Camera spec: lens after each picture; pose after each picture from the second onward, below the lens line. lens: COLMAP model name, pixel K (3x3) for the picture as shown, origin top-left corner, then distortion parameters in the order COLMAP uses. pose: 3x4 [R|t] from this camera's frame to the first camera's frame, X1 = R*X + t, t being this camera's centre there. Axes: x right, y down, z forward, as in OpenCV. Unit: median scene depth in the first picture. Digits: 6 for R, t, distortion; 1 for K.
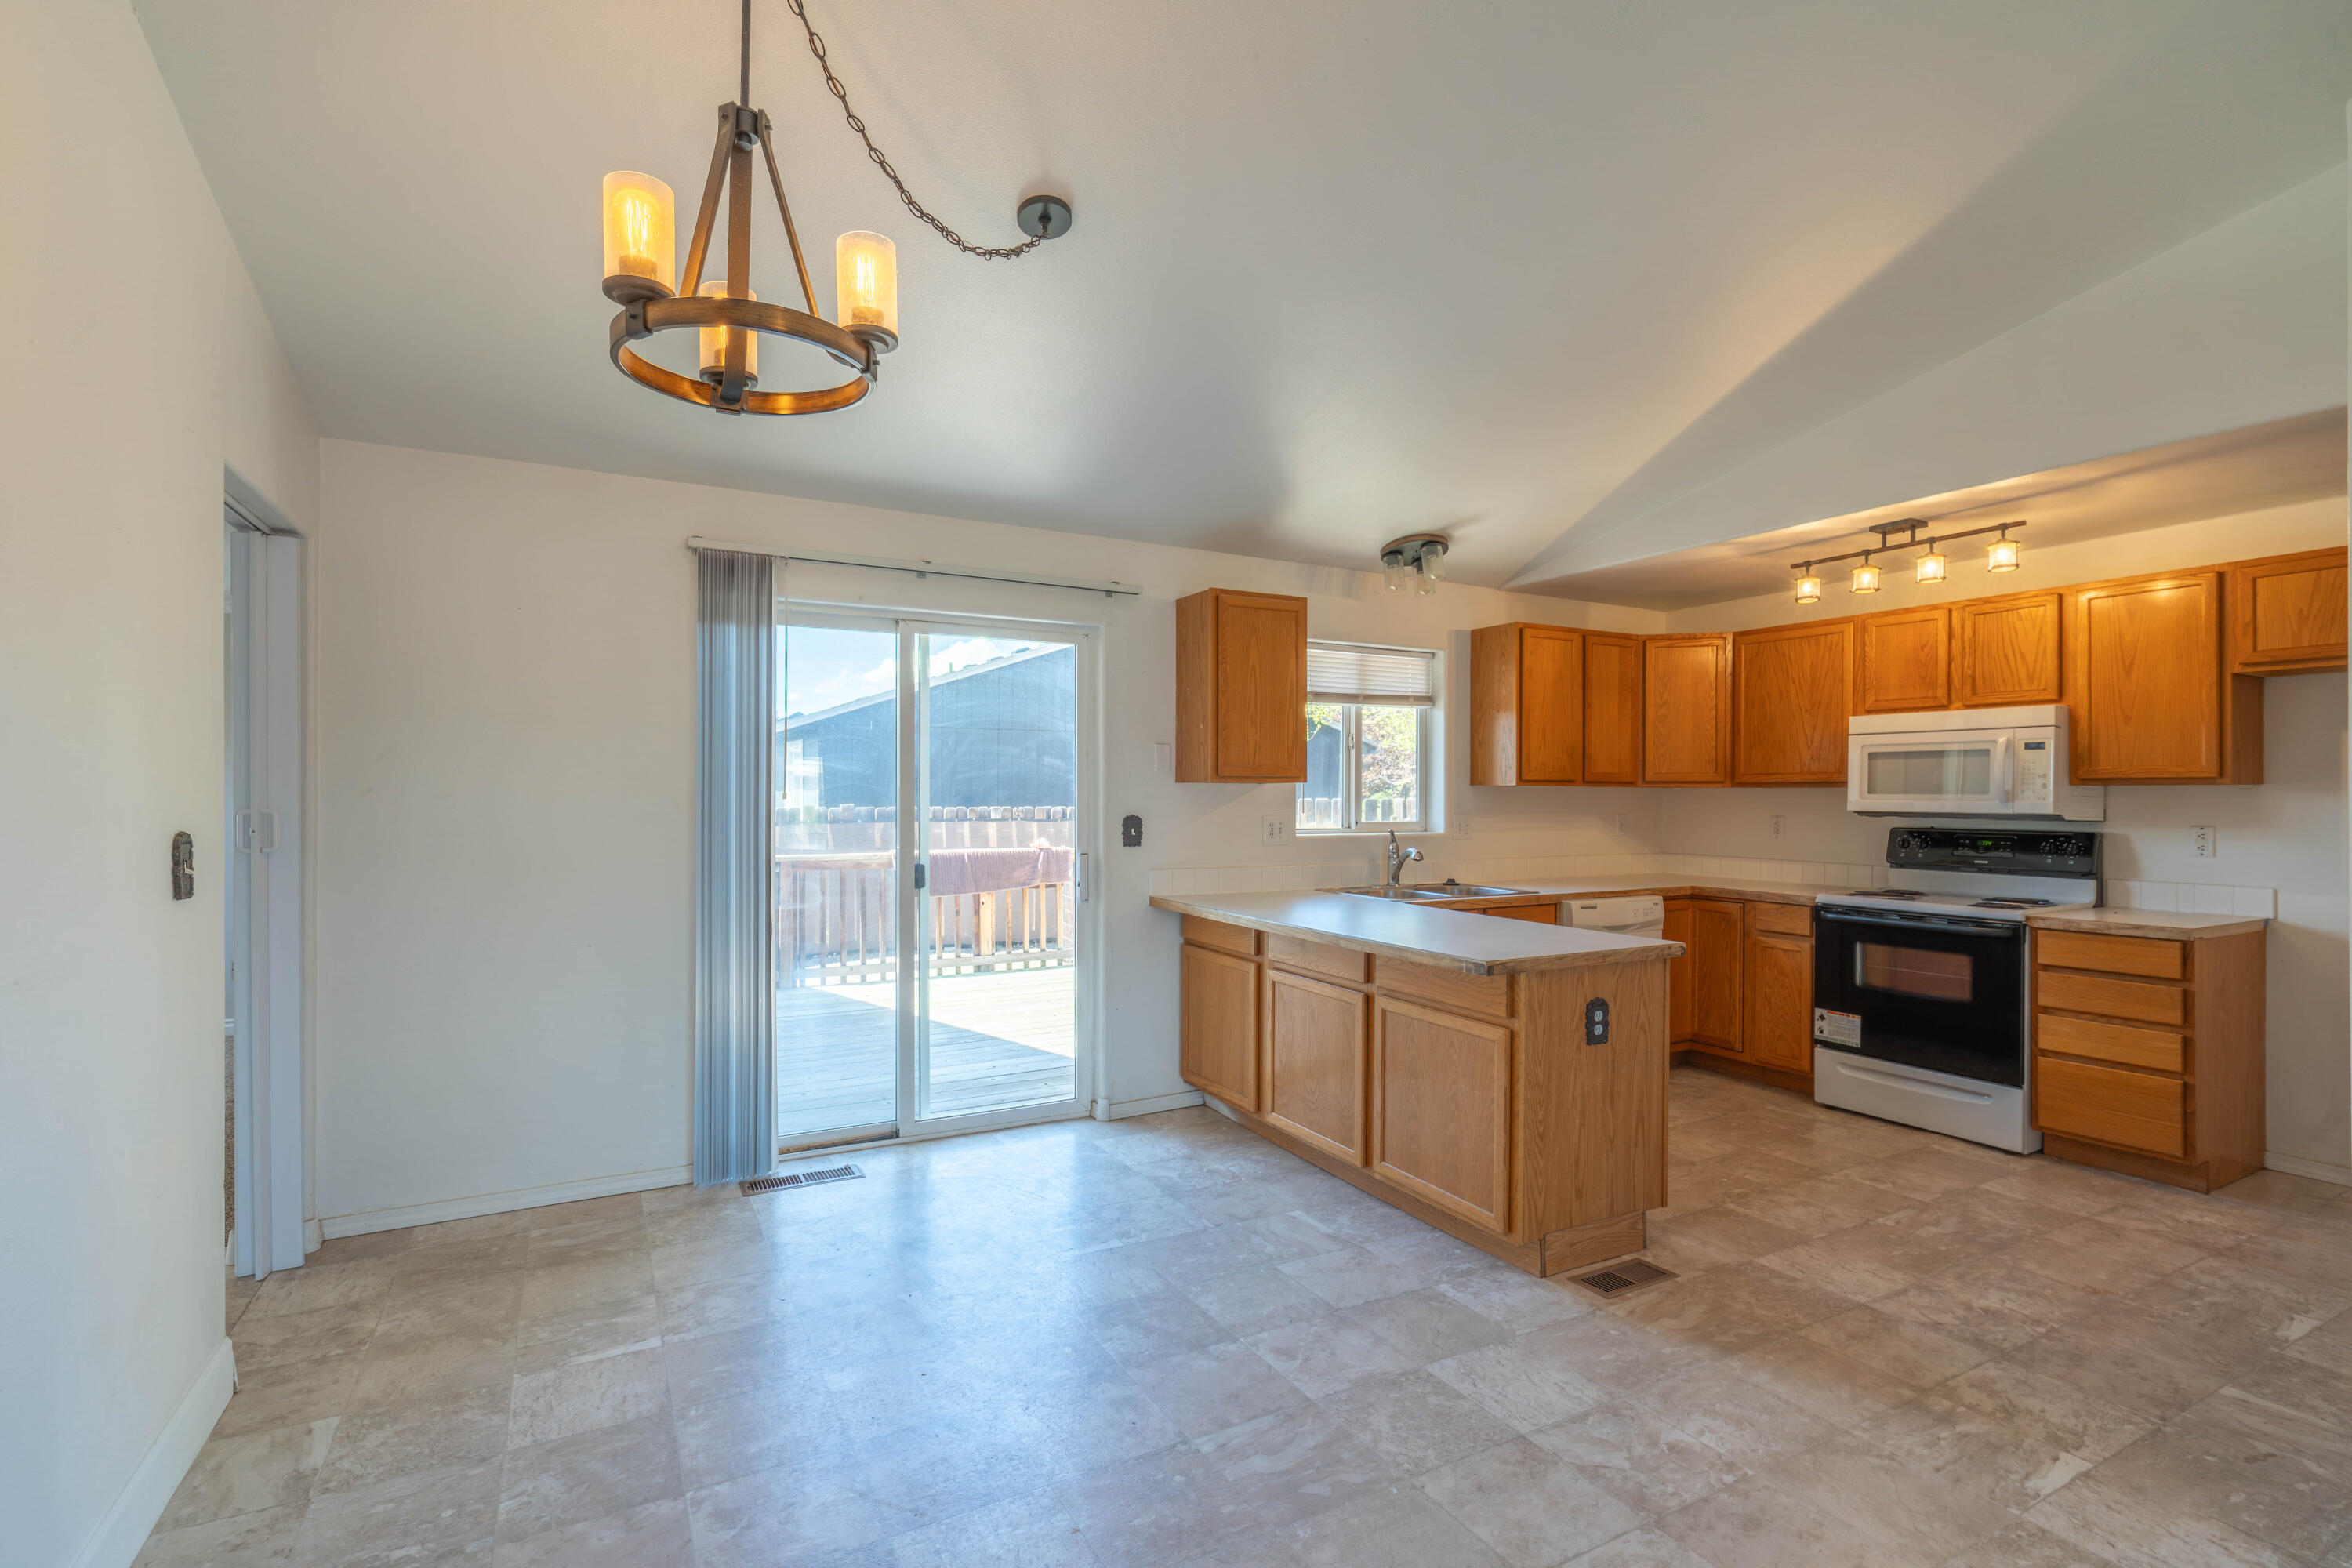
lens RADIAL K [[1078.7, 0, 1163.4], [0, 1078.7, 793.2], [0, 0, 1]] dist [-0.002858, 0.000338]
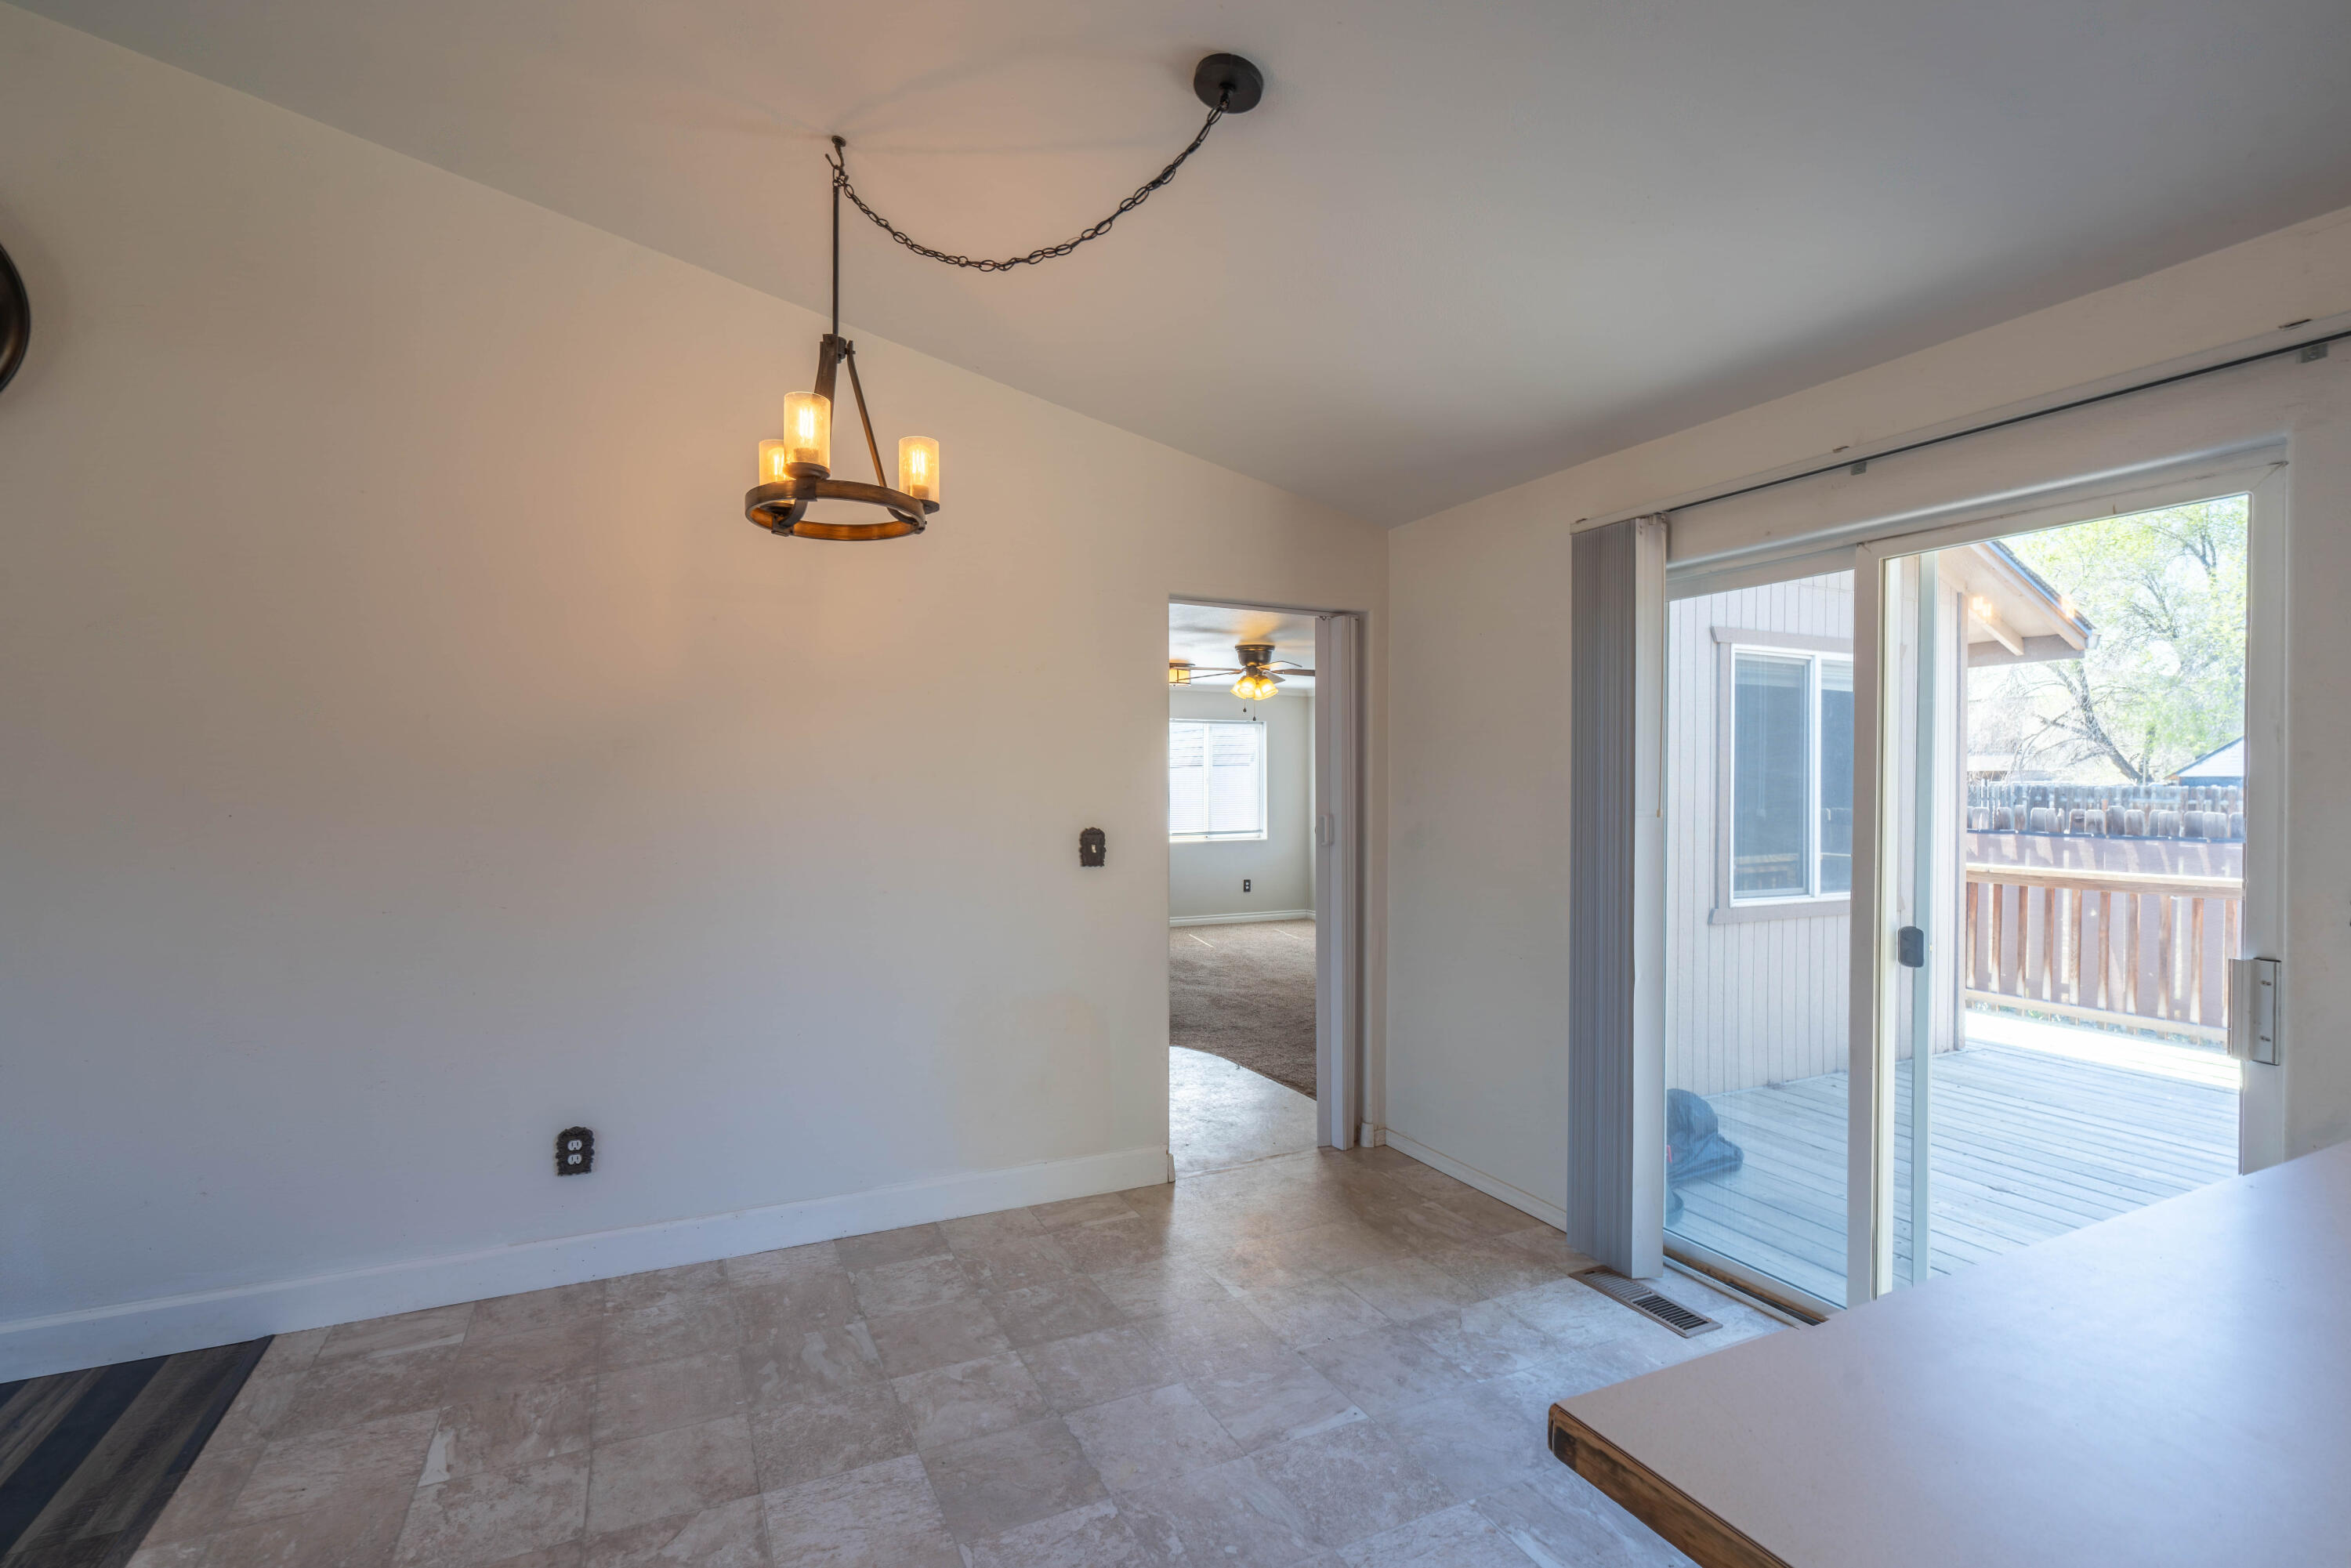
lens RADIAL K [[1078.2, 0, 1187.7], [0, 1078.2, 784.6], [0, 0, 1]] dist [-0.002858, 0.000338]
pose [[-0.030343, -0.017546, -0.999386, 1.231187], [-0.000260, 0.999846, -0.017546, -0.010078], [0.999539, -0.000273, -0.030343, 1.350955]]
